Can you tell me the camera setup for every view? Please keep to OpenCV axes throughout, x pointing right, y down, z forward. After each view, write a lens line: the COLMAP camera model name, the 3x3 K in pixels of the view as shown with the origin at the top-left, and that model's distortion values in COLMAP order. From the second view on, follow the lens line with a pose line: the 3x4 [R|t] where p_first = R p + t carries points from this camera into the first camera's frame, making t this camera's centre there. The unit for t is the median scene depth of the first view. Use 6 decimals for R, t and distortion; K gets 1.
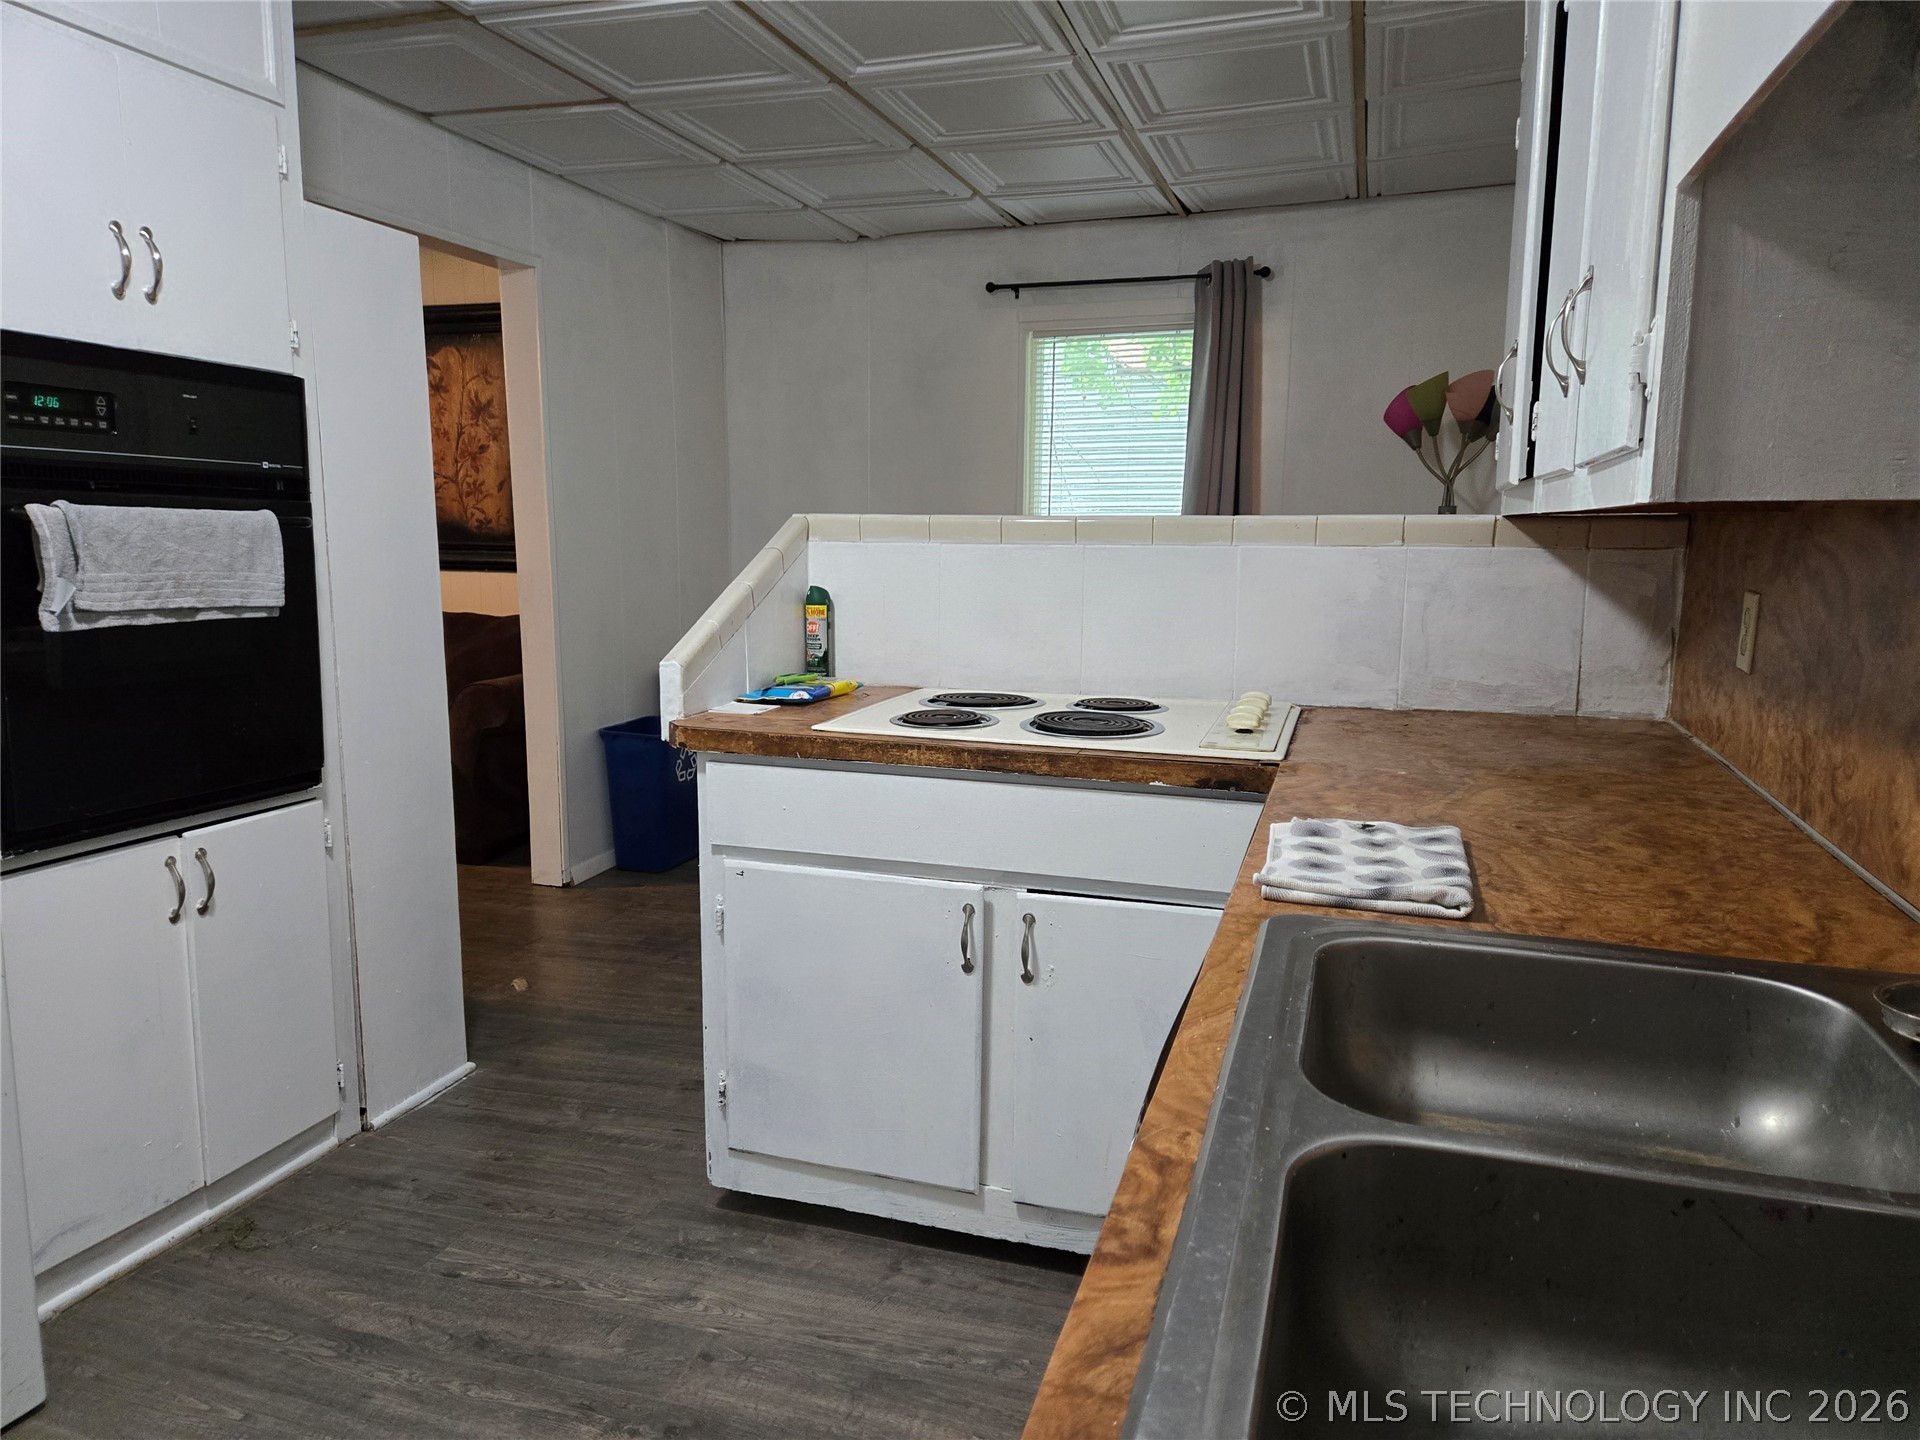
lens RADIAL K [[1278.6, 0, 955.9], [0, 1278.6, 714.2], [0, 0, 1]] dist [0.080223, -0.075320]
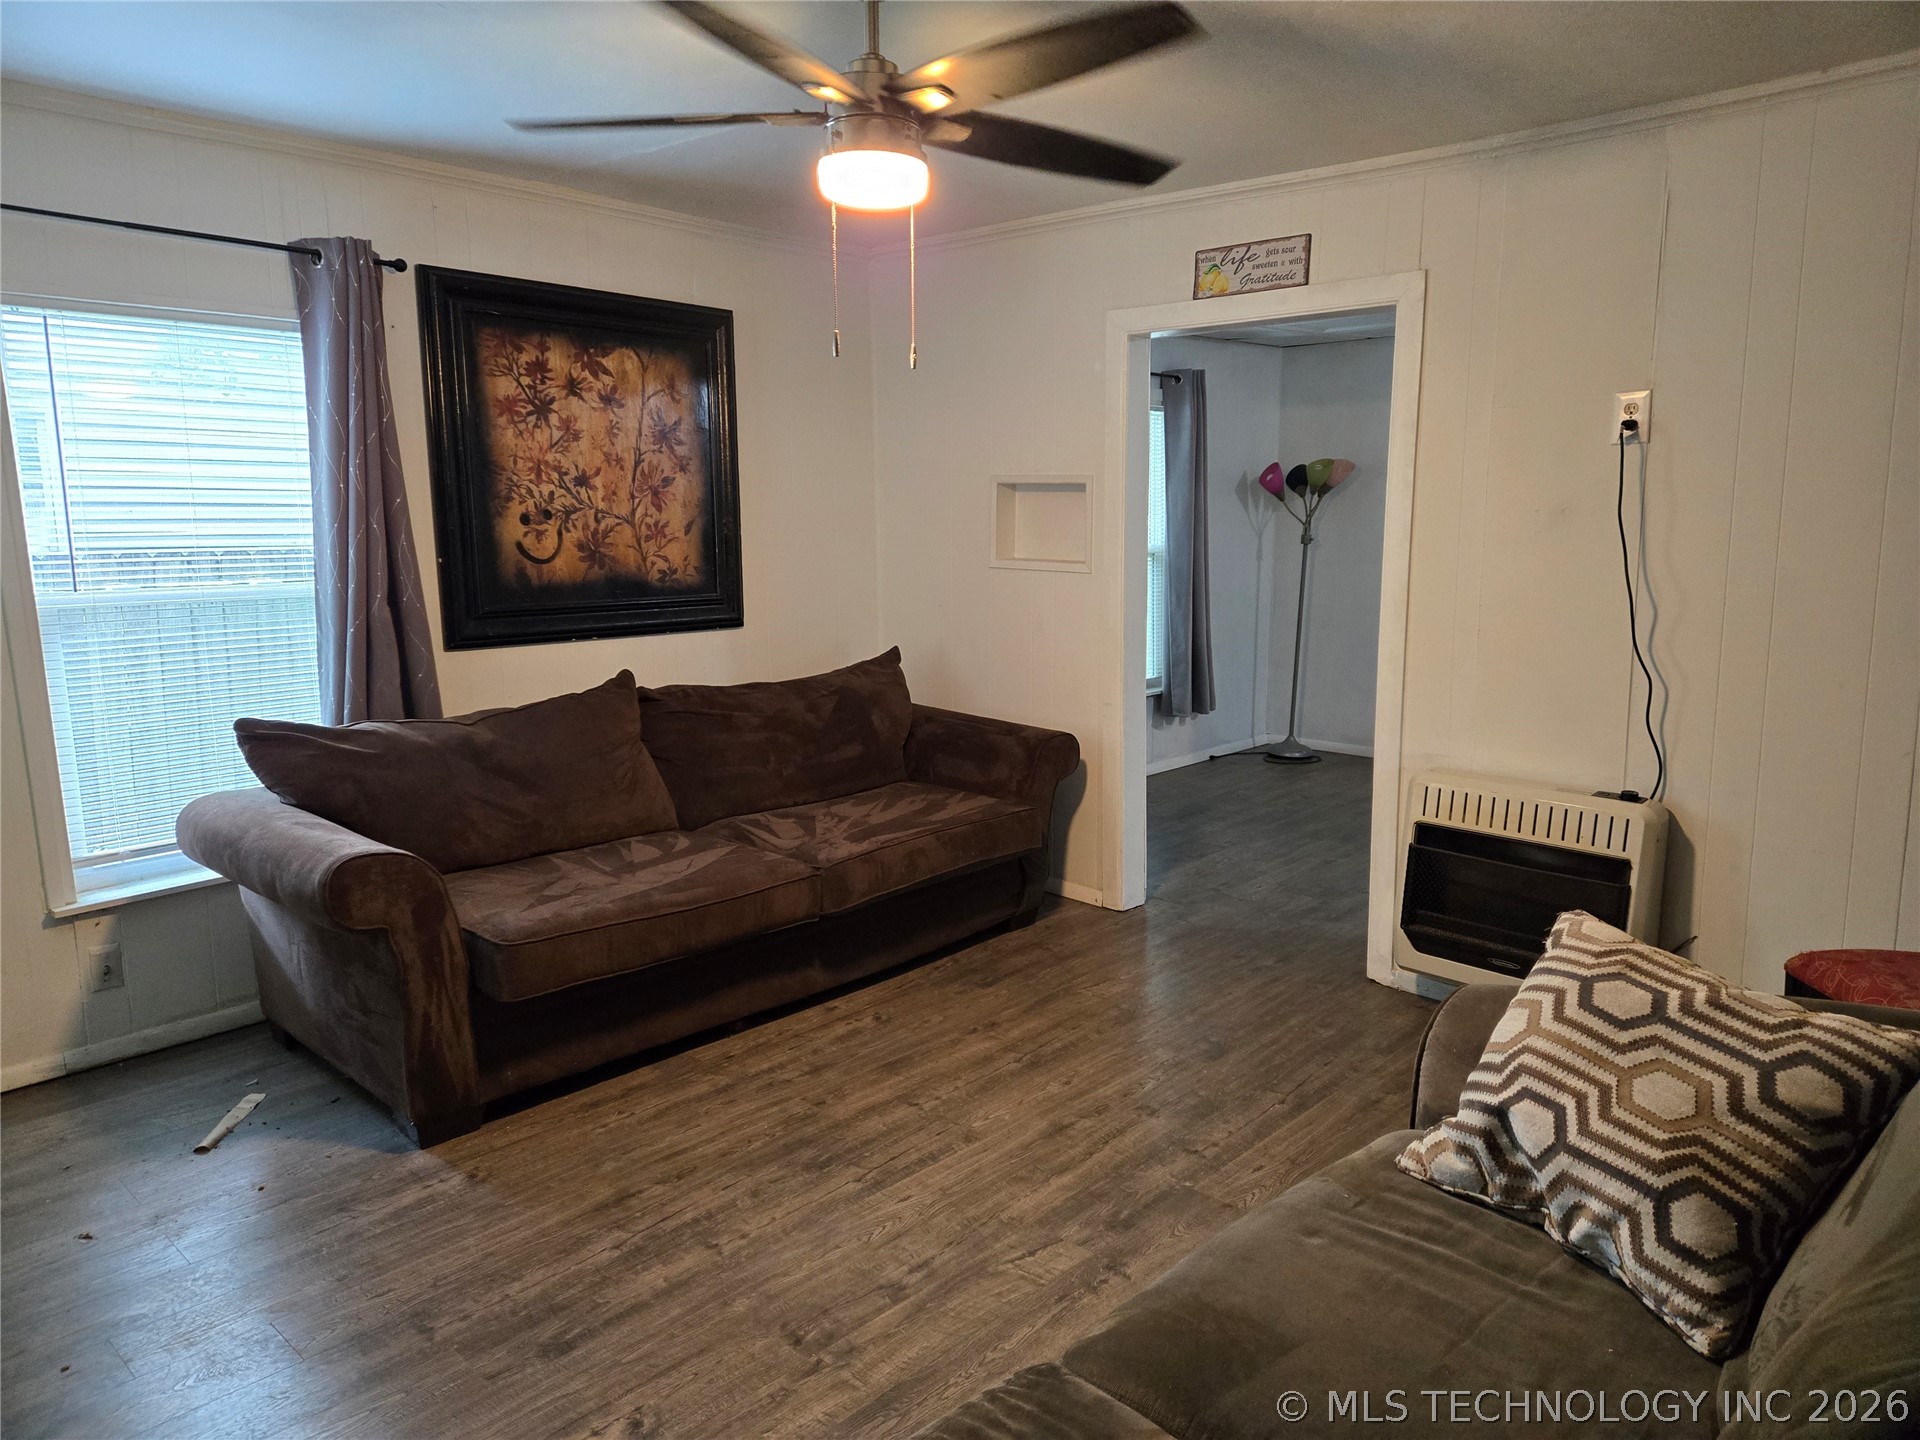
lens RADIAL K [[1278.6, 0, 955.9], [0, 1278.6, 714.2], [0, 0, 1]] dist [0.080223, -0.075320]
pose [[0.423562, -0.142366, 0.894610, -1.018169], [0.136808, 0.986299, 0.092184, -0.111648], [-0.895477, 0.083345, 0.437236, 0.501284]]
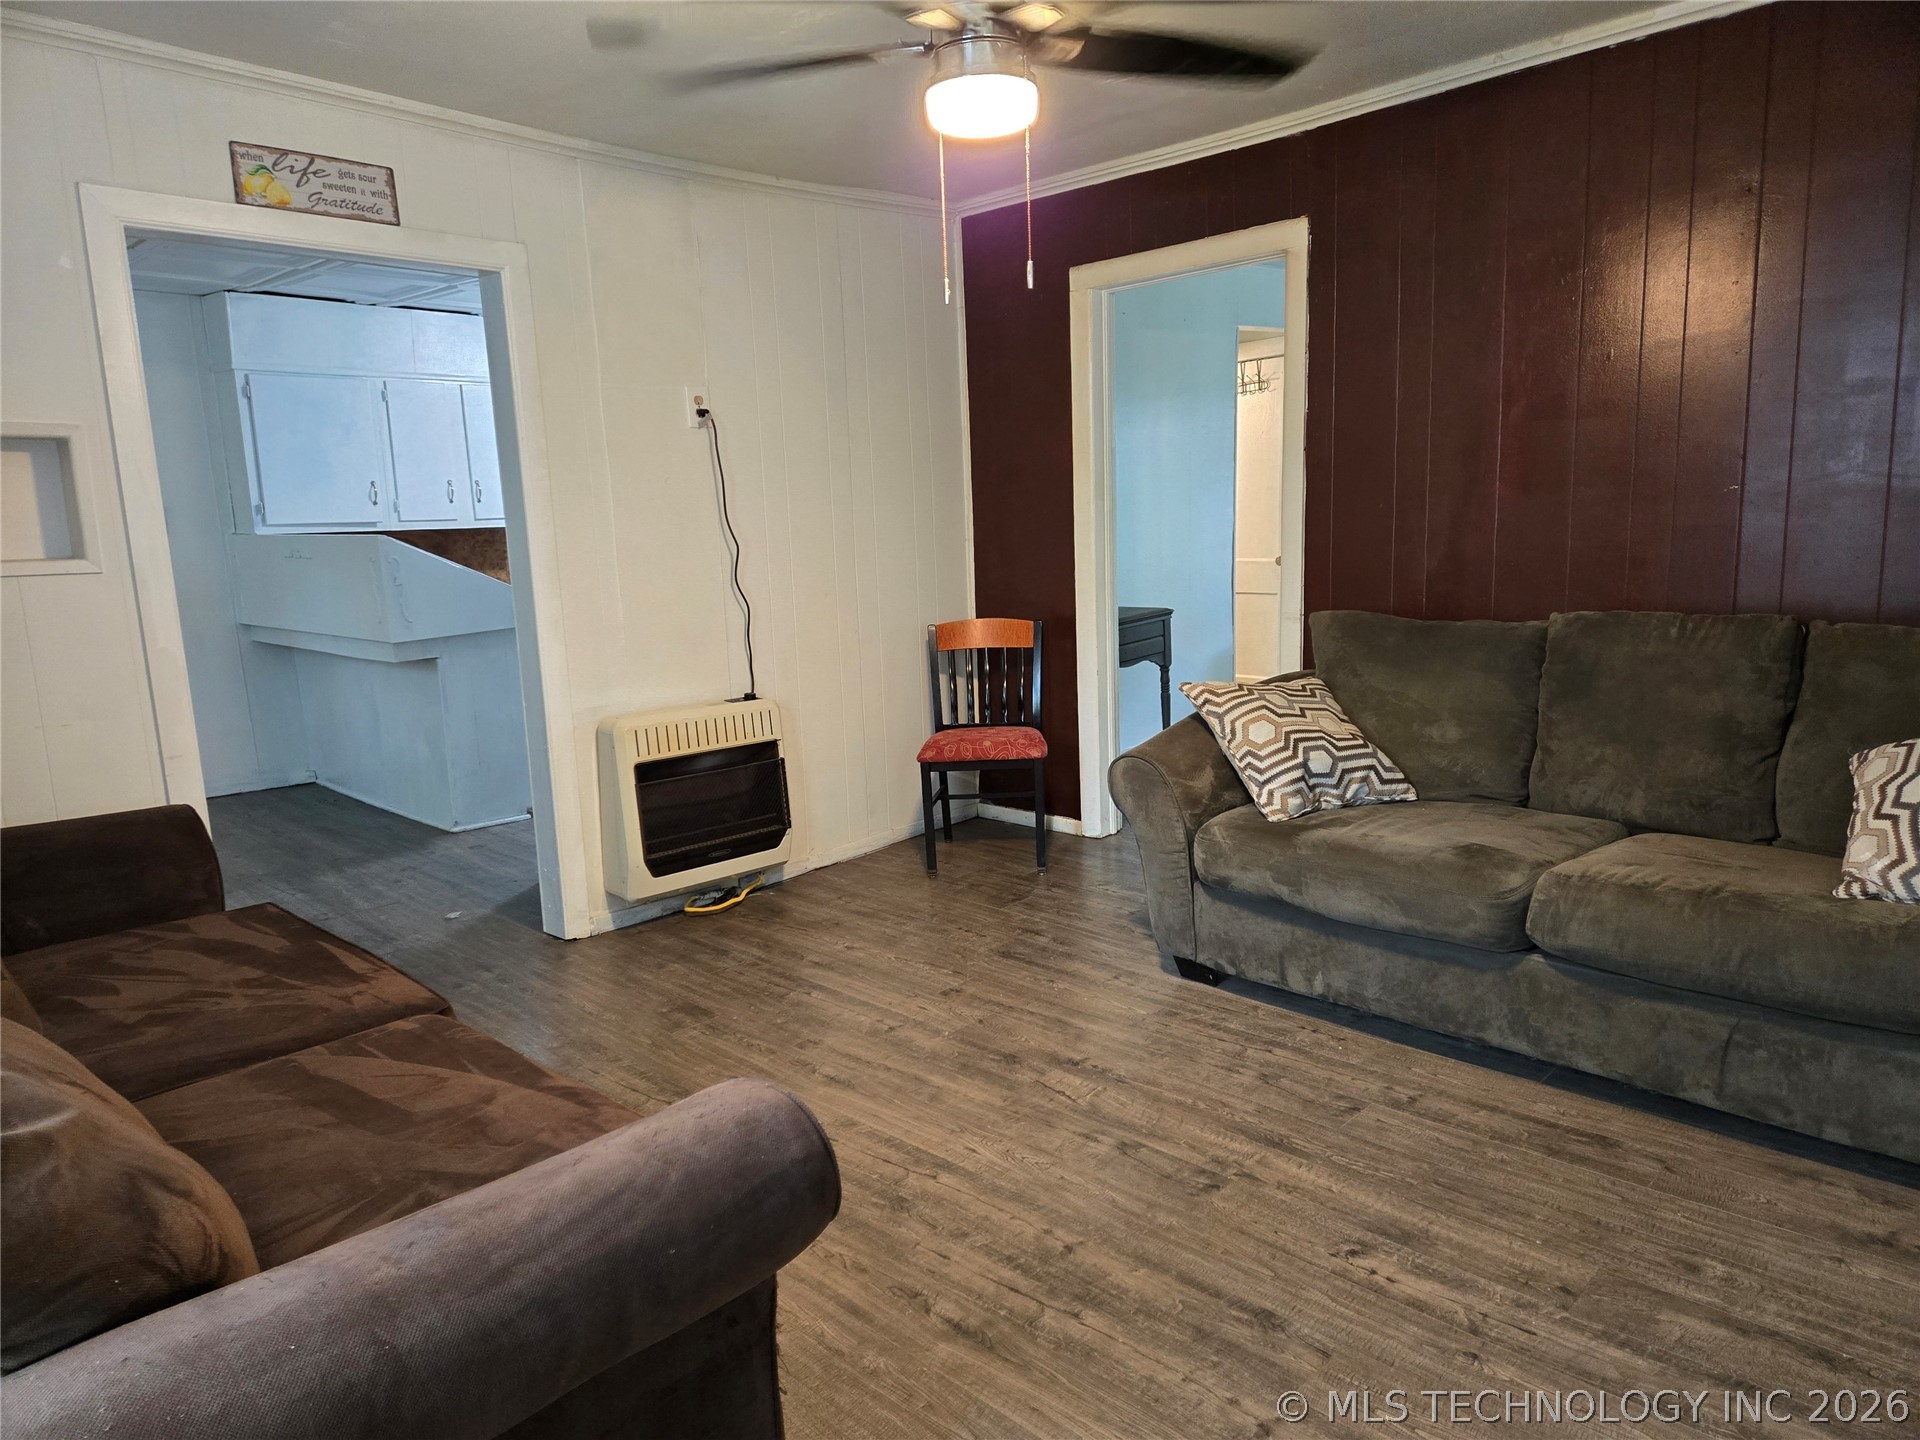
lens RADIAL K [[1274.6, 0, 965.5], [0, 1274.6, 734.8], [0, 0, 1]] dist [0.084737, -0.075557]
pose [[-0.897278, -0.056711, 0.437807, -0.519620], [0.092548, 0.945513, 0.312152, -0.299857], [-0.431655, 0.320606, -0.843140, 1.998037]]
